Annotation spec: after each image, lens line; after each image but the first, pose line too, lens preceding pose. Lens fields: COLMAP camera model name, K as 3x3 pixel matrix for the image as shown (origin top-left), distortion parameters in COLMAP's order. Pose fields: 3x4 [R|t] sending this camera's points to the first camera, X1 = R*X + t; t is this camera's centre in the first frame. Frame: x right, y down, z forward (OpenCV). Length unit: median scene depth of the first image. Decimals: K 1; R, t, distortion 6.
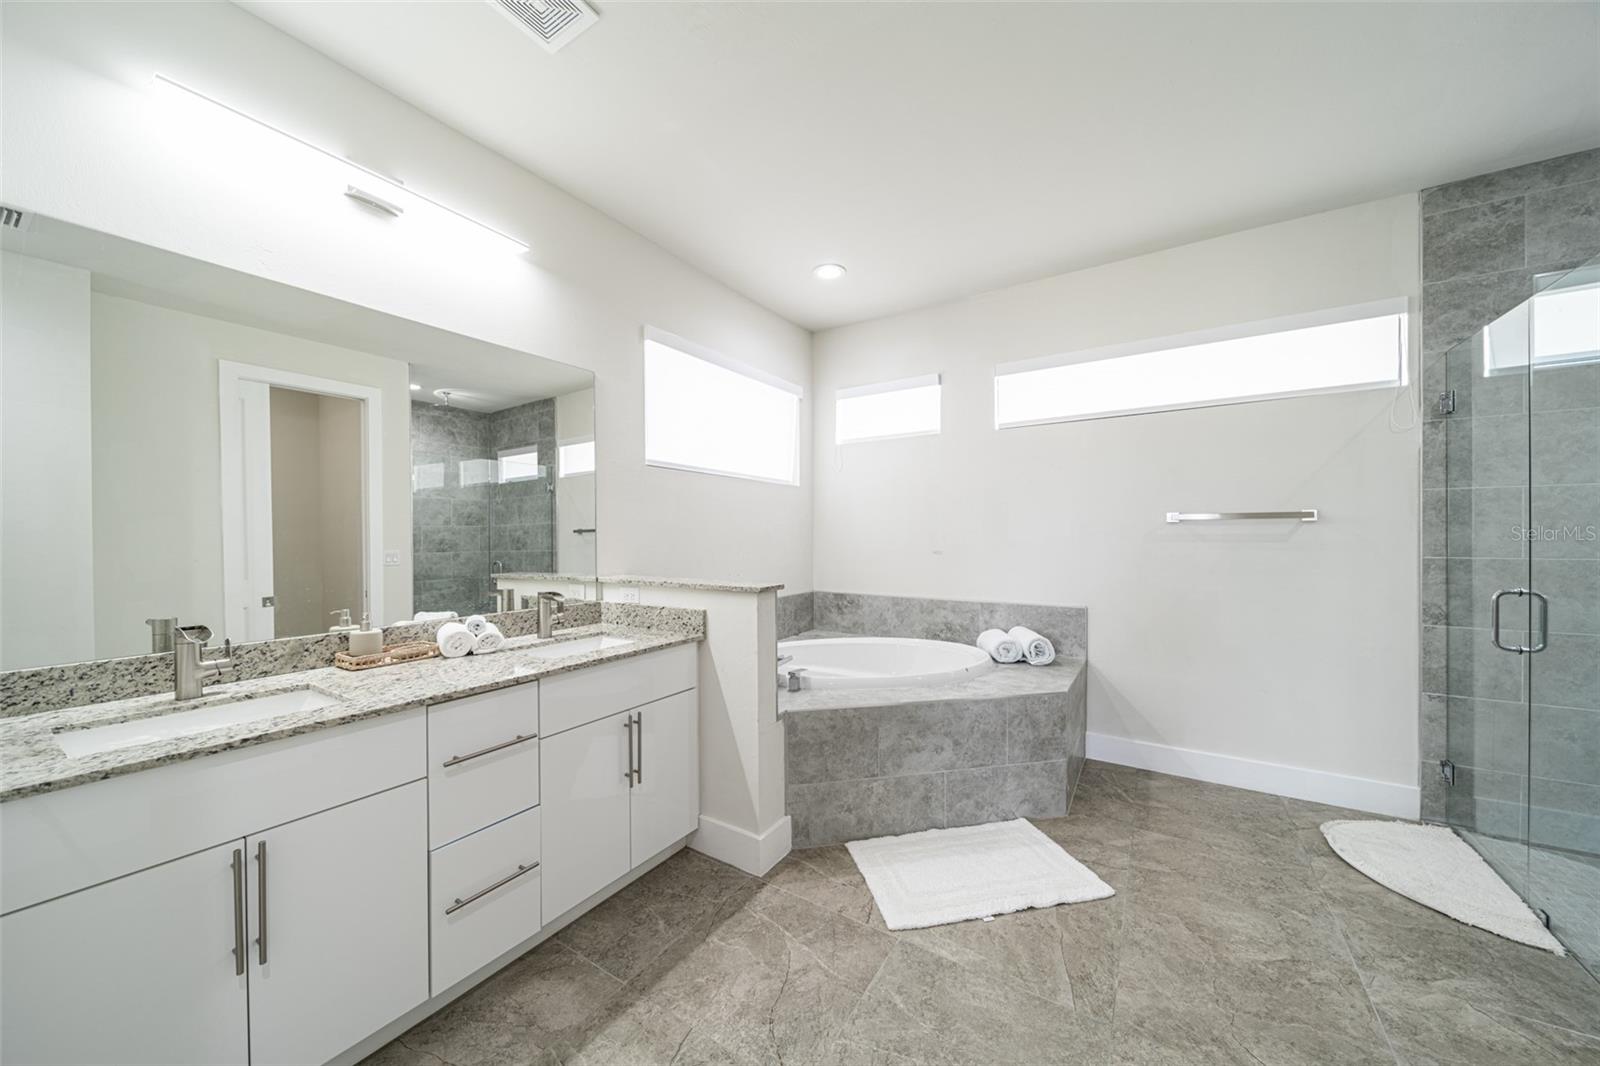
lens RADIAL K [[567.2, 0, 797.3], [0, 567.2, 535.7], [0, 0, 1]] dist [0.004826, -0.002928]
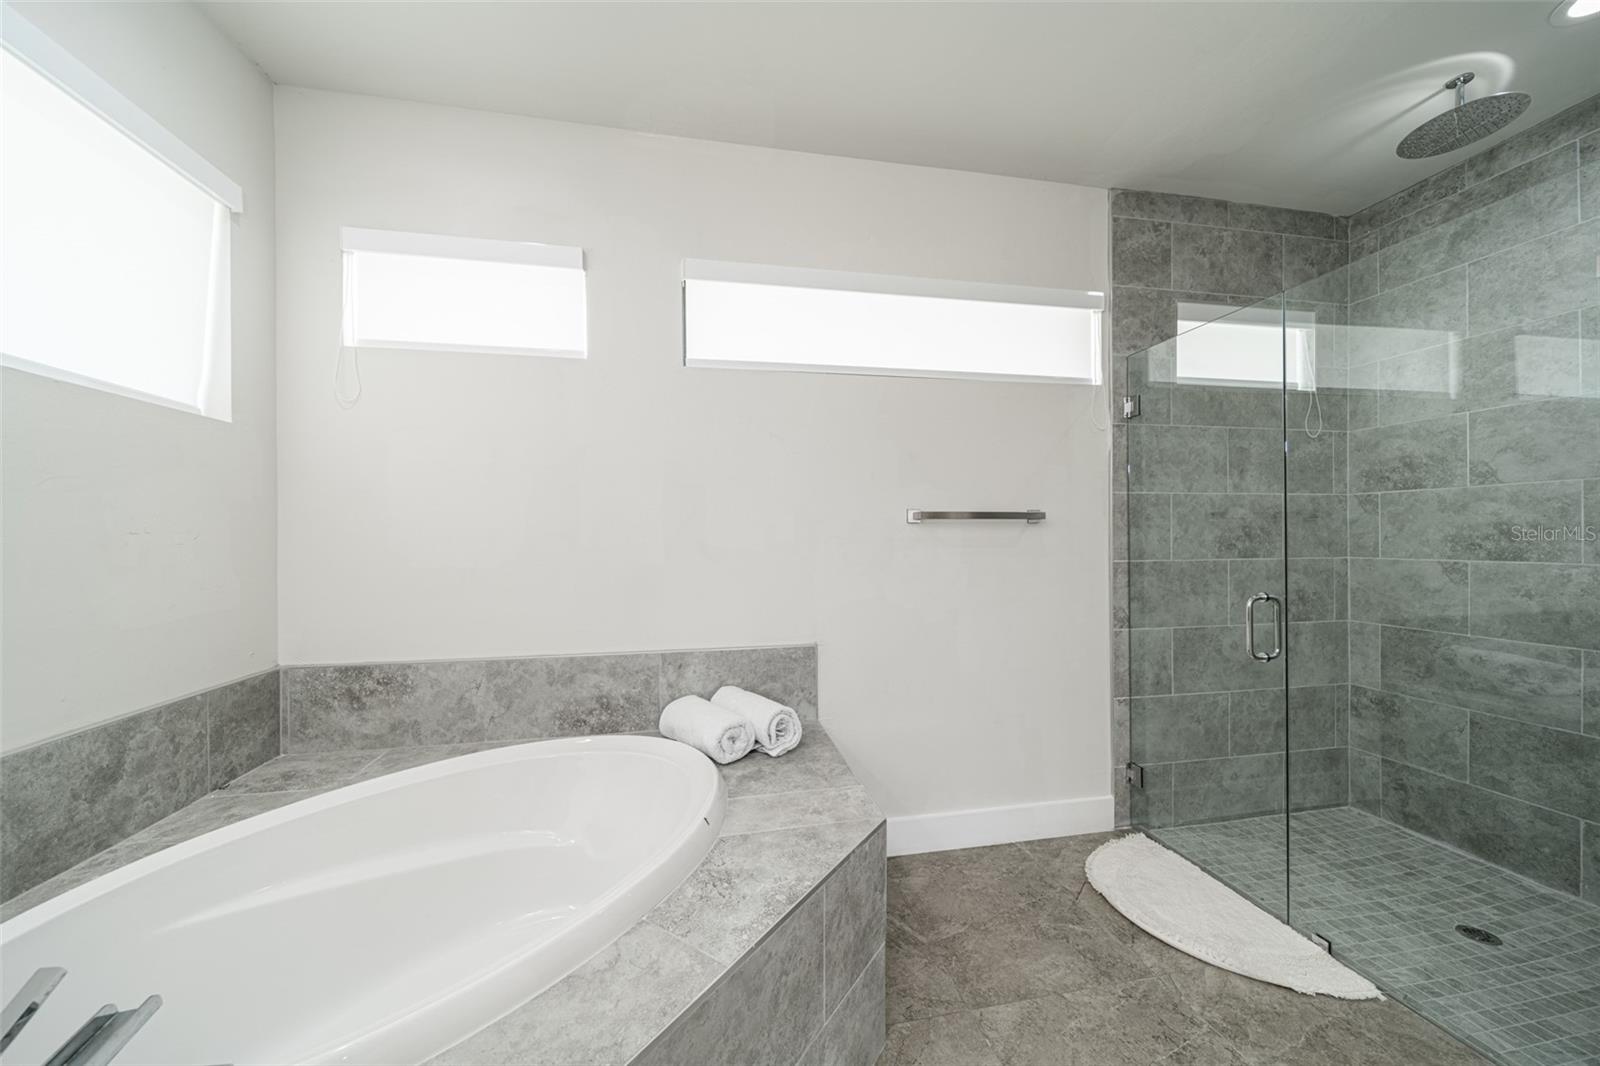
lens RADIAL K [[567.2, 0, 802.6], [0, 567.2, 538.0], [0, 0, 1]] dist [0.004826, -0.002928]
pose [[0.721500, -0.001542, 0.692413, 0.027870], [0.002359, 0.999997, -0.000232, -0.002917], [-0.692411, 0.001801, 0.721501, 0.654331]]
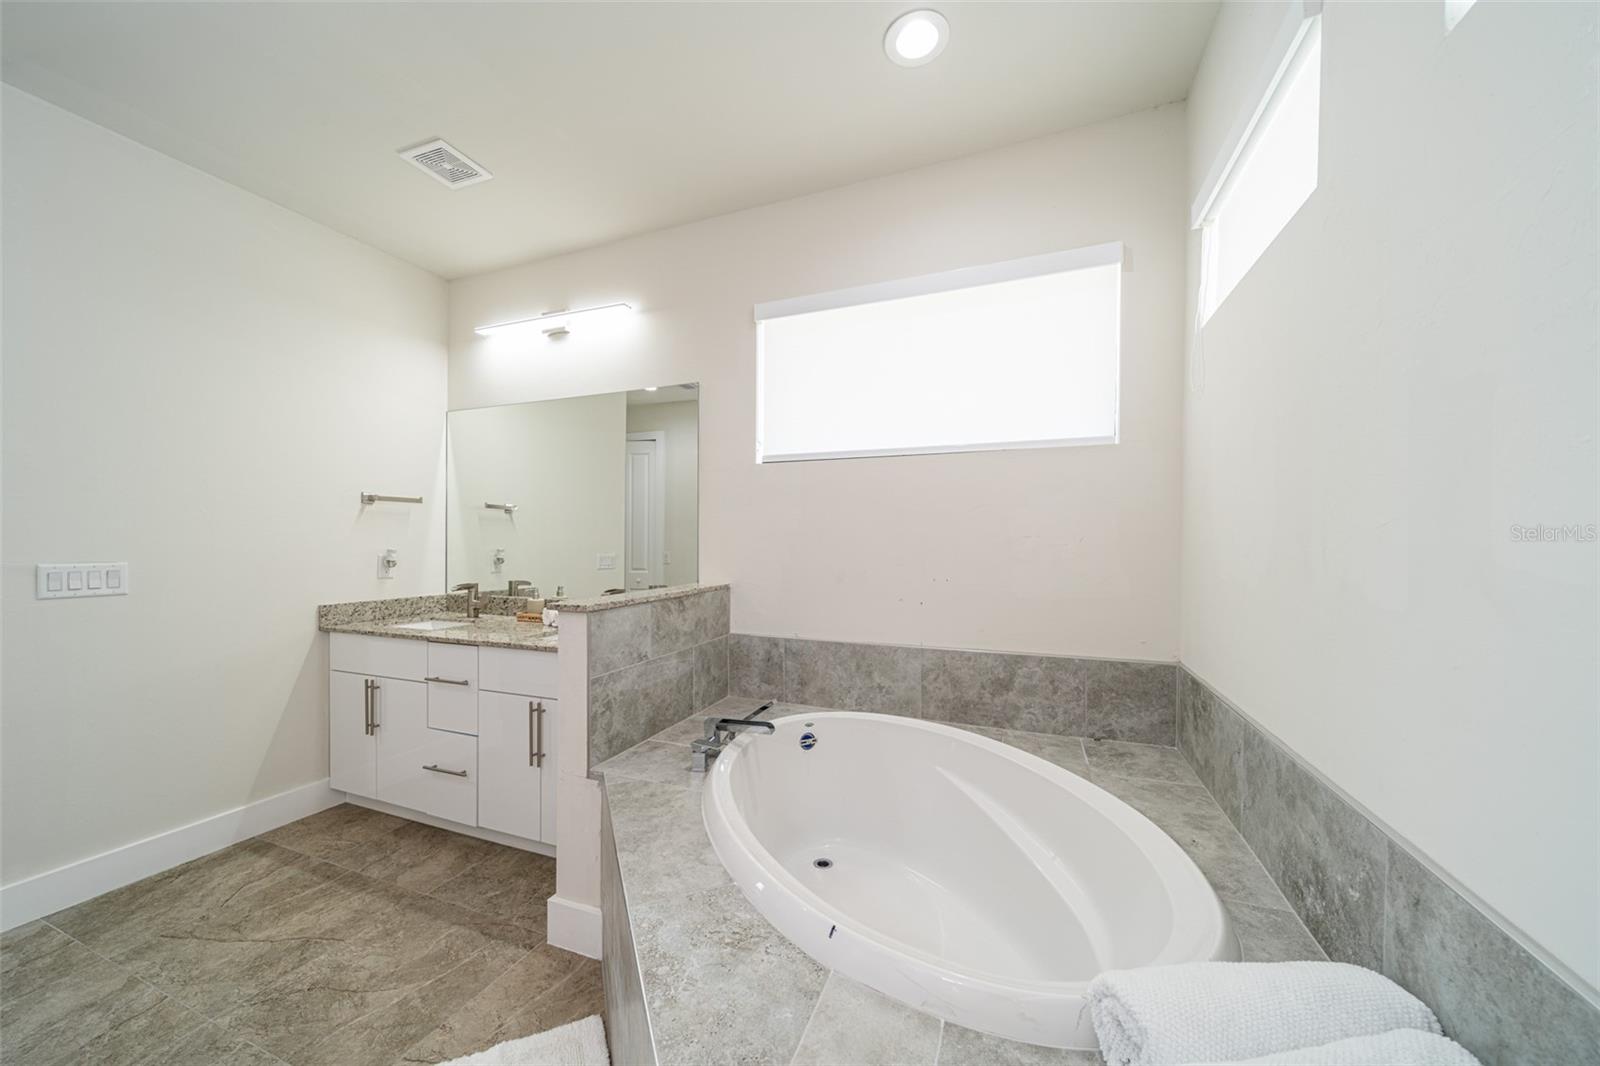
lens RADIAL K [[567.2, 0, 798.3], [0, 567.2, 542.0], [0, 0, 1]] dist [0.004826, -0.002928]
pose [[0.187539, 0.004054, -0.982249, 0.697076], [-0.001310, 0.999992, 0.003877, -0.004538], [0.982256, 0.000560, 0.187542, 1.000606]]
